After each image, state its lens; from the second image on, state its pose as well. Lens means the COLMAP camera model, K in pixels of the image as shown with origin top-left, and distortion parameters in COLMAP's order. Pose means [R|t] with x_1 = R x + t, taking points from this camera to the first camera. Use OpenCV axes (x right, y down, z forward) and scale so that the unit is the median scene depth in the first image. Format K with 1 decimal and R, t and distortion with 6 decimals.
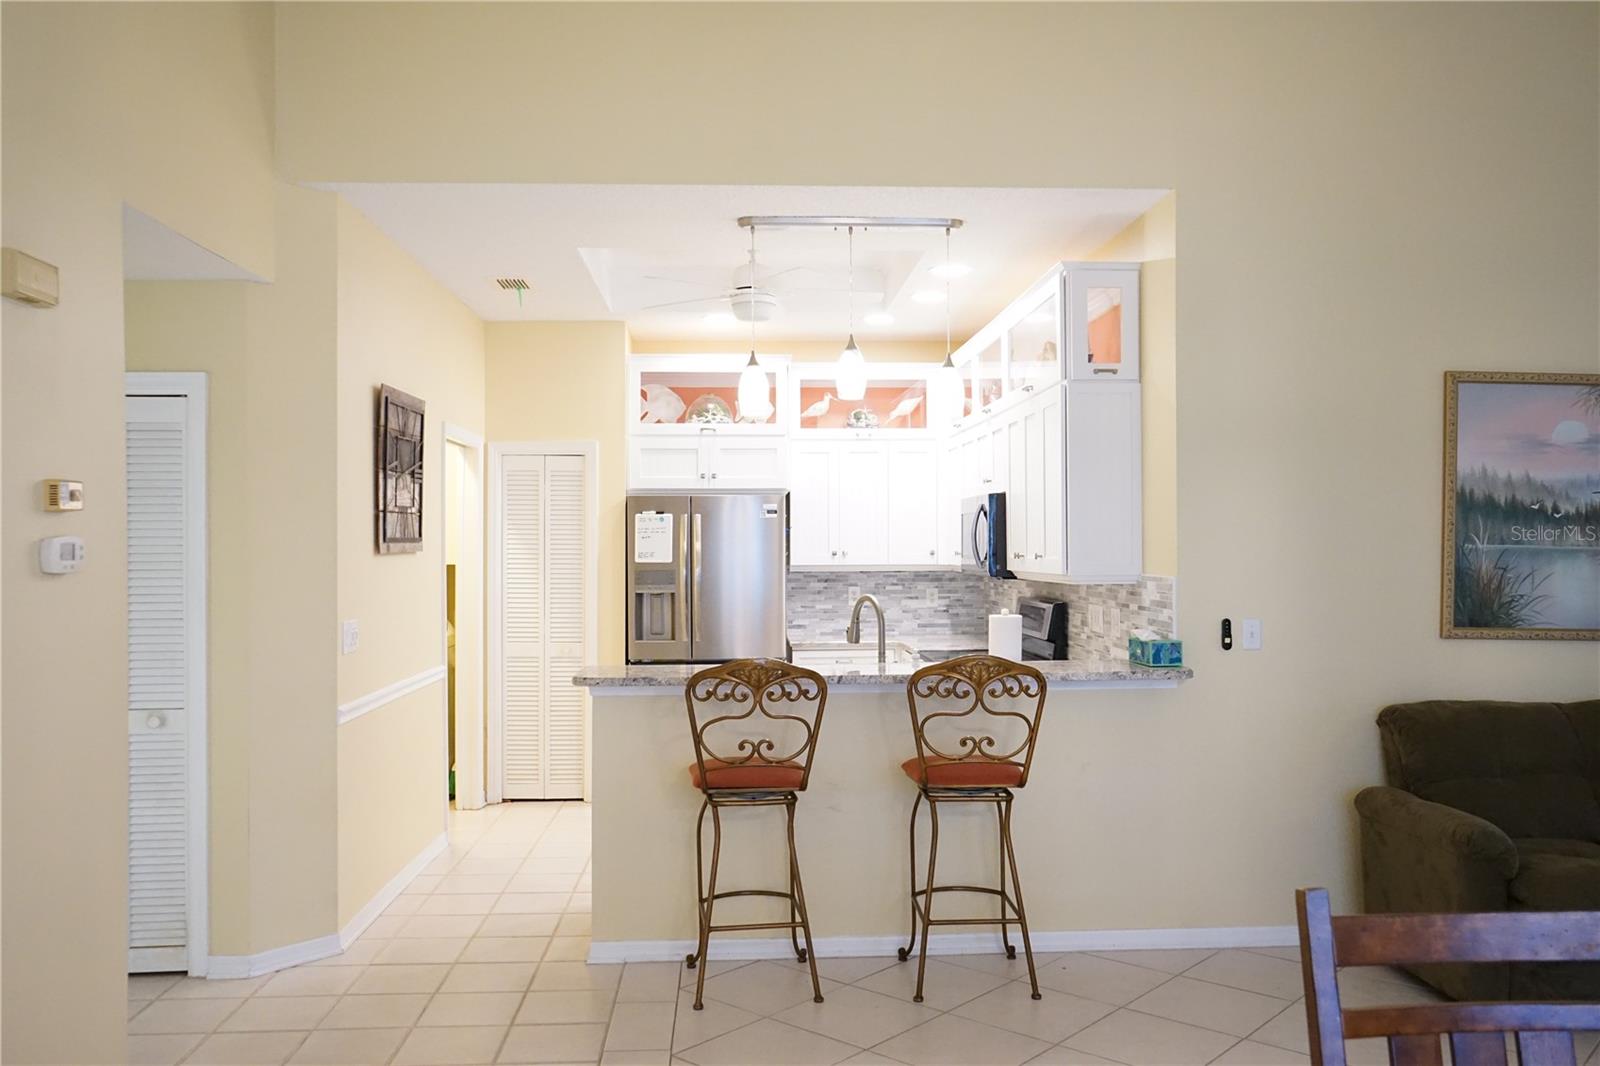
lens RADIAL K [[1278.6, 0, 791.1], [0, 1278.6, 543.2], [0, 0, 1]] dist [-0.013700, 0.012413]
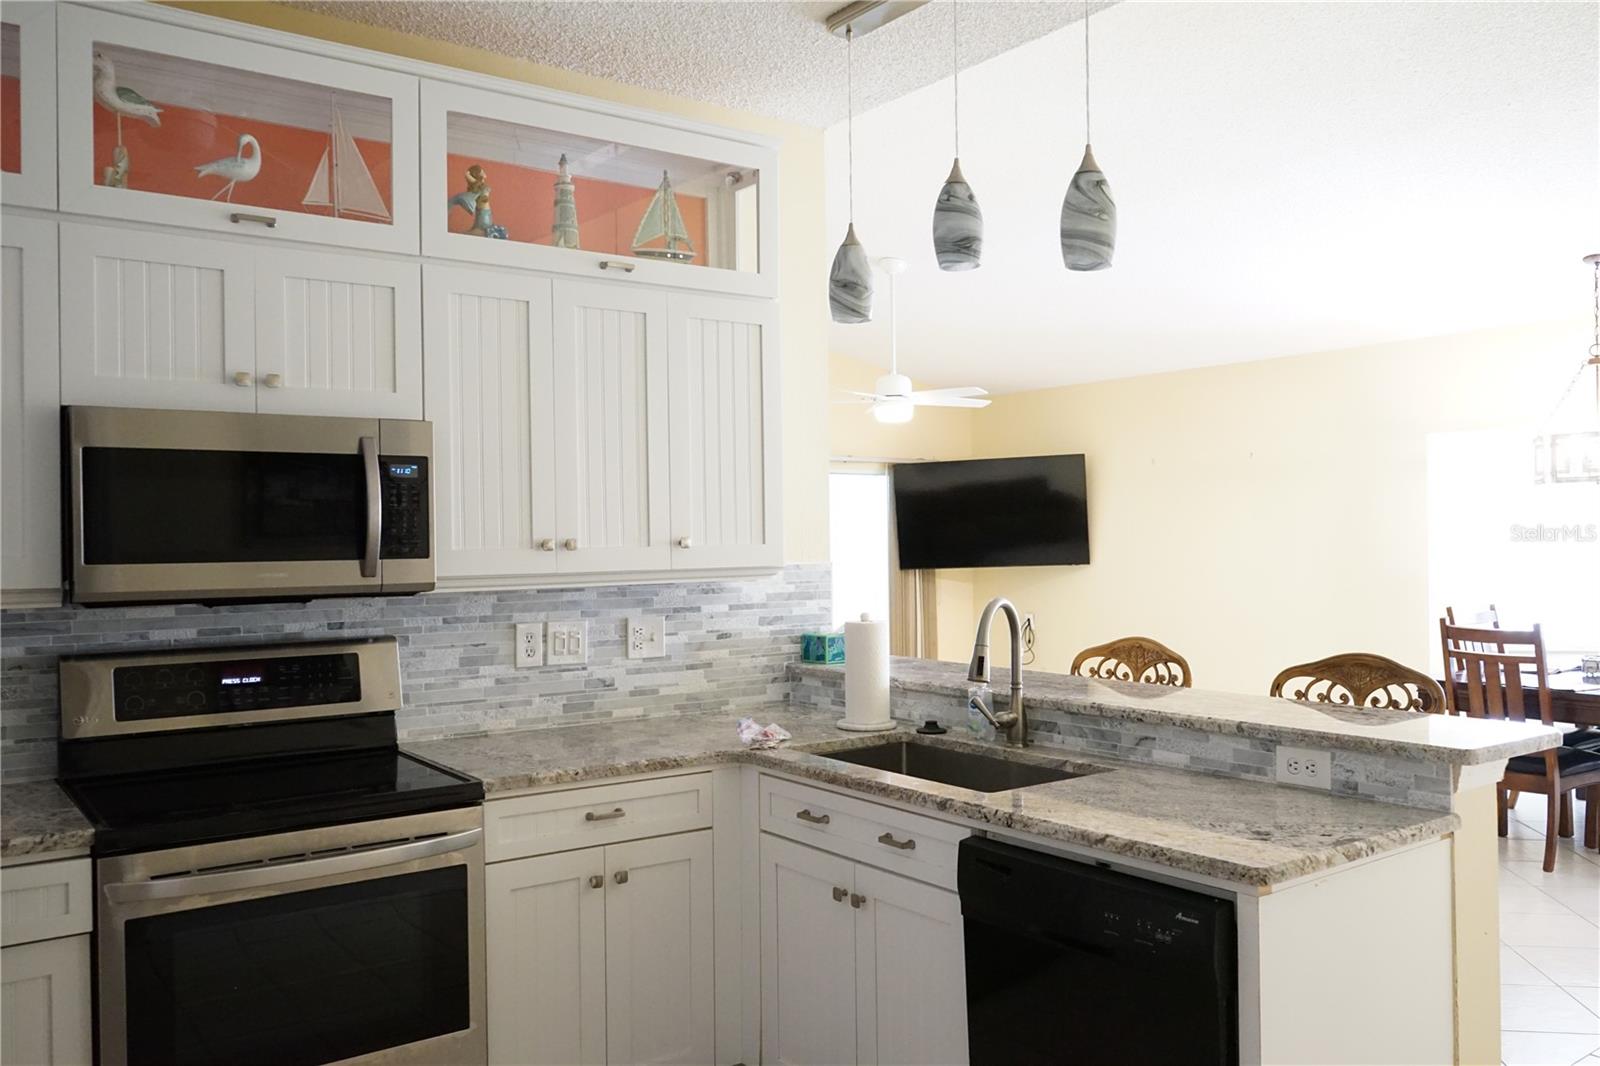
lens RADIAL K [[1278.6, 0, 801.9], [0, 1278.6, 543.2], [0, 0, 1]] dist [-0.013700, 0.012413]
pose [[-0.560669, 0.003451, 0.828033, -0.432385], [0.010650, 0.999939, 0.003044, 0.010006], [-0.827971, 0.010525, -0.560672, 1.517617]]
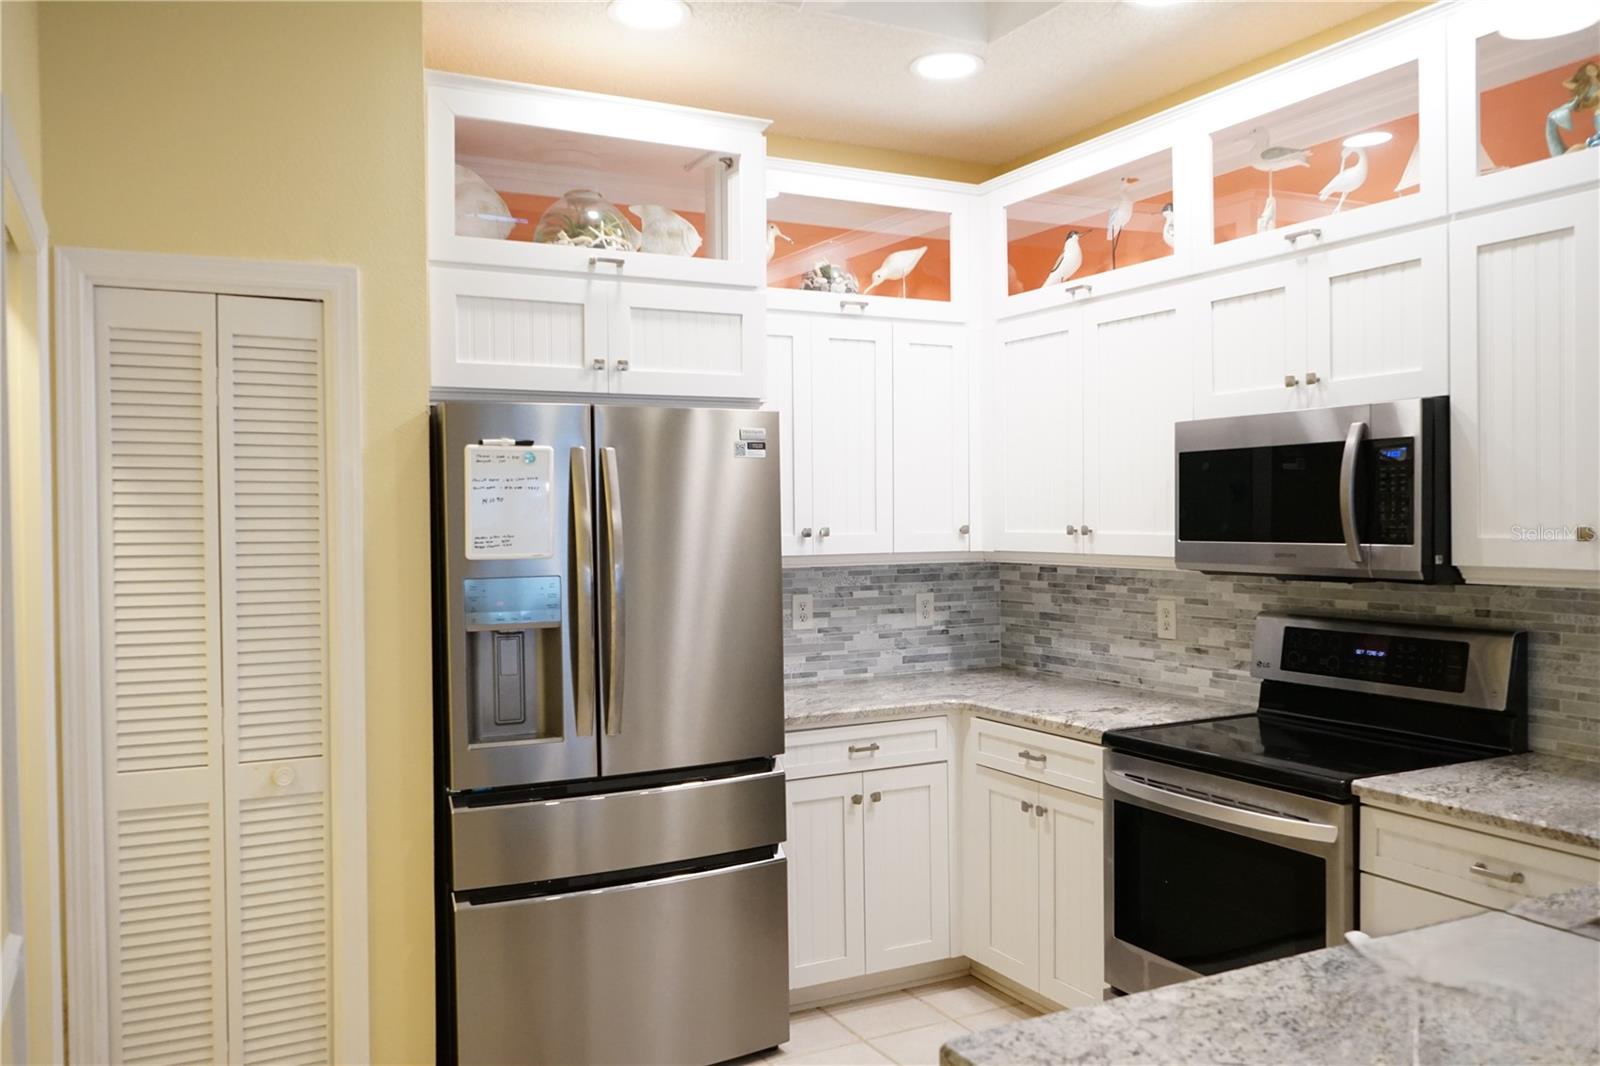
lens RADIAL K [[1278.6, 0, 792.3], [0, 1278.6, 538.5], [0, 0, 1]] dist [-0.013700, 0.012413]
pose [[0.906313, -0.012785, 0.422414, -0.315012], [0.006437, 0.999844, 0.016450, 0.002785], [-0.422559, -0.012190, 0.906254, 0.894600]]
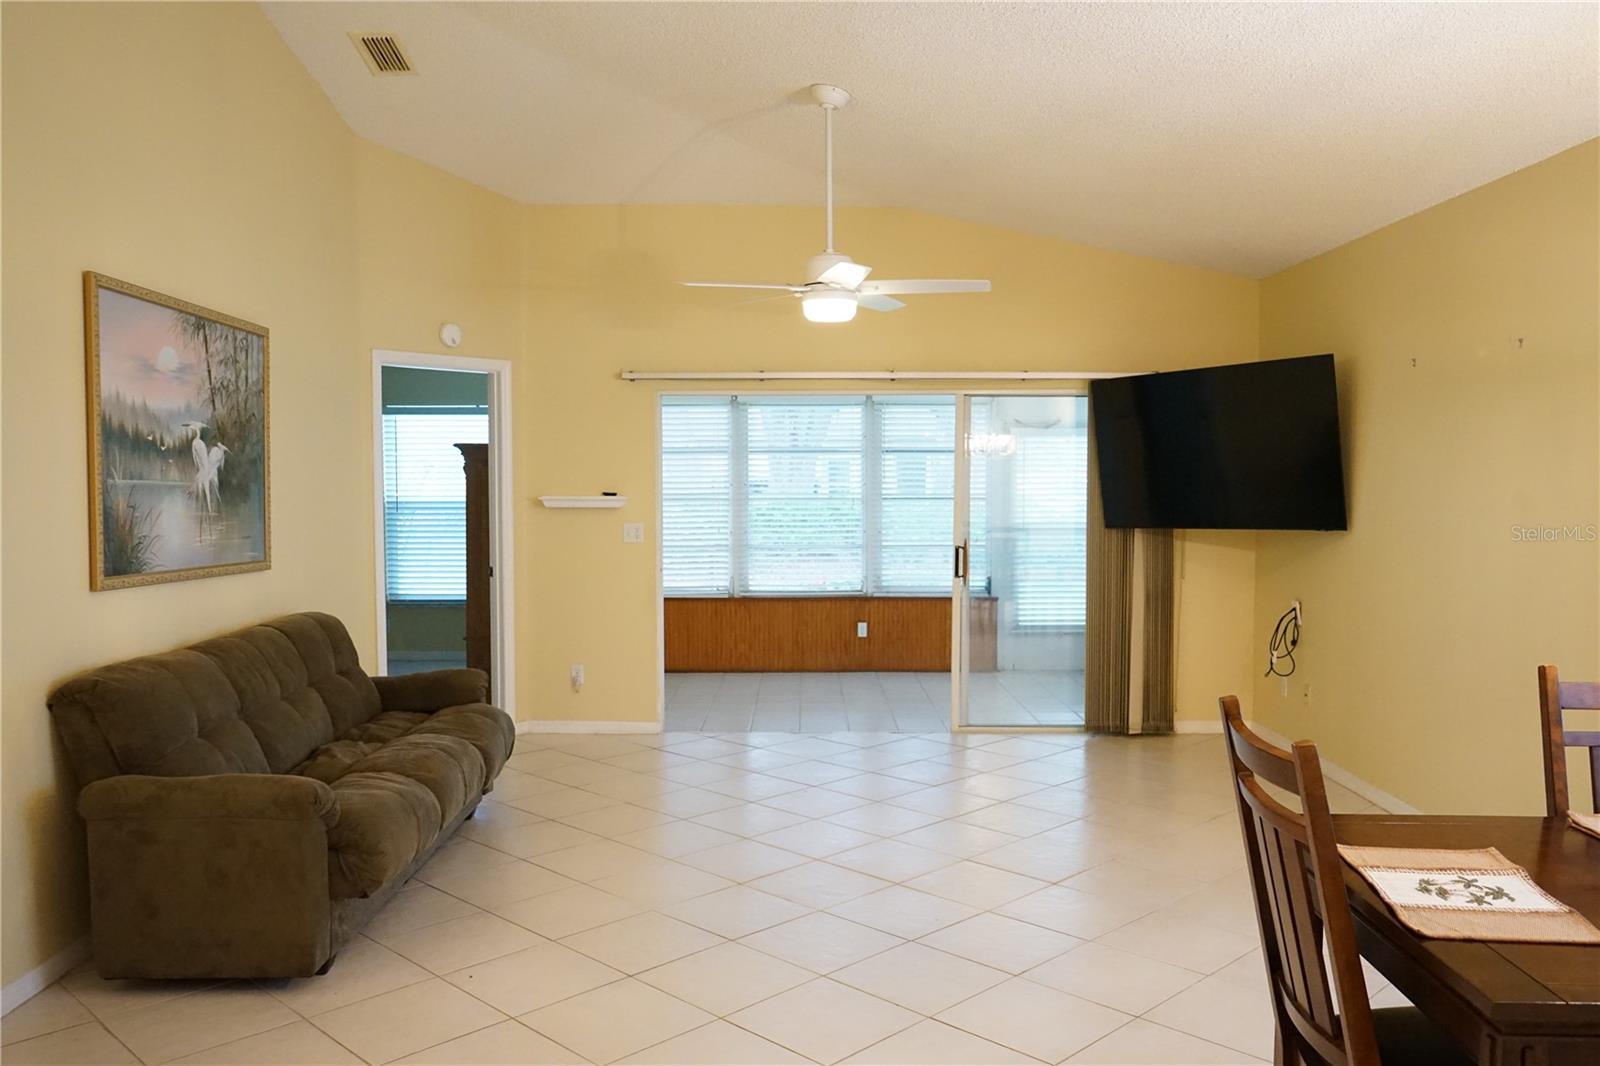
lens RADIAL K [[1278.6, 0, 802.2], [0, 1278.6, 540.3], [0, 0, 1]] dist [-0.013700, 0.012413]
pose [[0.043968, -0.047867, 0.997886, -0.305046], [0.002260, 0.998854, 0.047813, 0.001701], [-0.999030, 0.000153, 0.044026, 0.495987]]
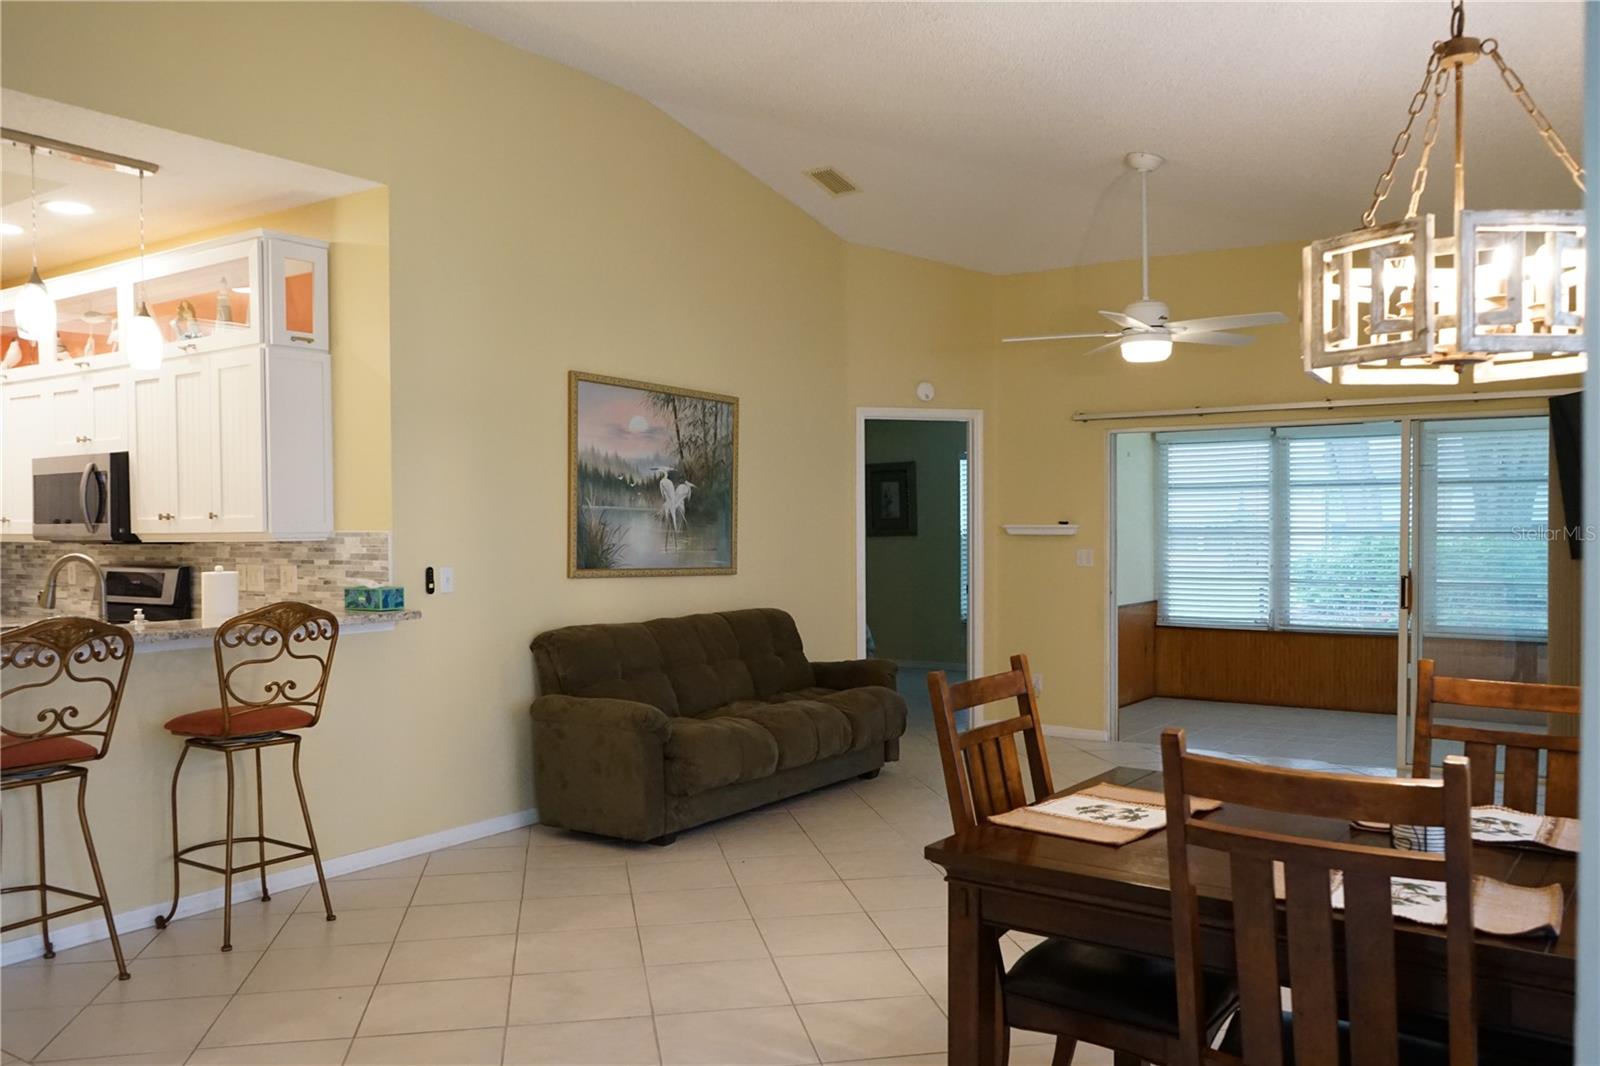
lens RADIAL K [[1278.6, 0, 797.7], [0, 1278.6, 543.3], [0, 0, 1]] dist [-0.013700, 0.012413]
pose [[0.607849, -0.010926, 0.793977, -0.372869], [0.003655, 0.999933, 0.010961, 0.025959], [-0.794044, -0.003760, 0.607849, 0.032730]]
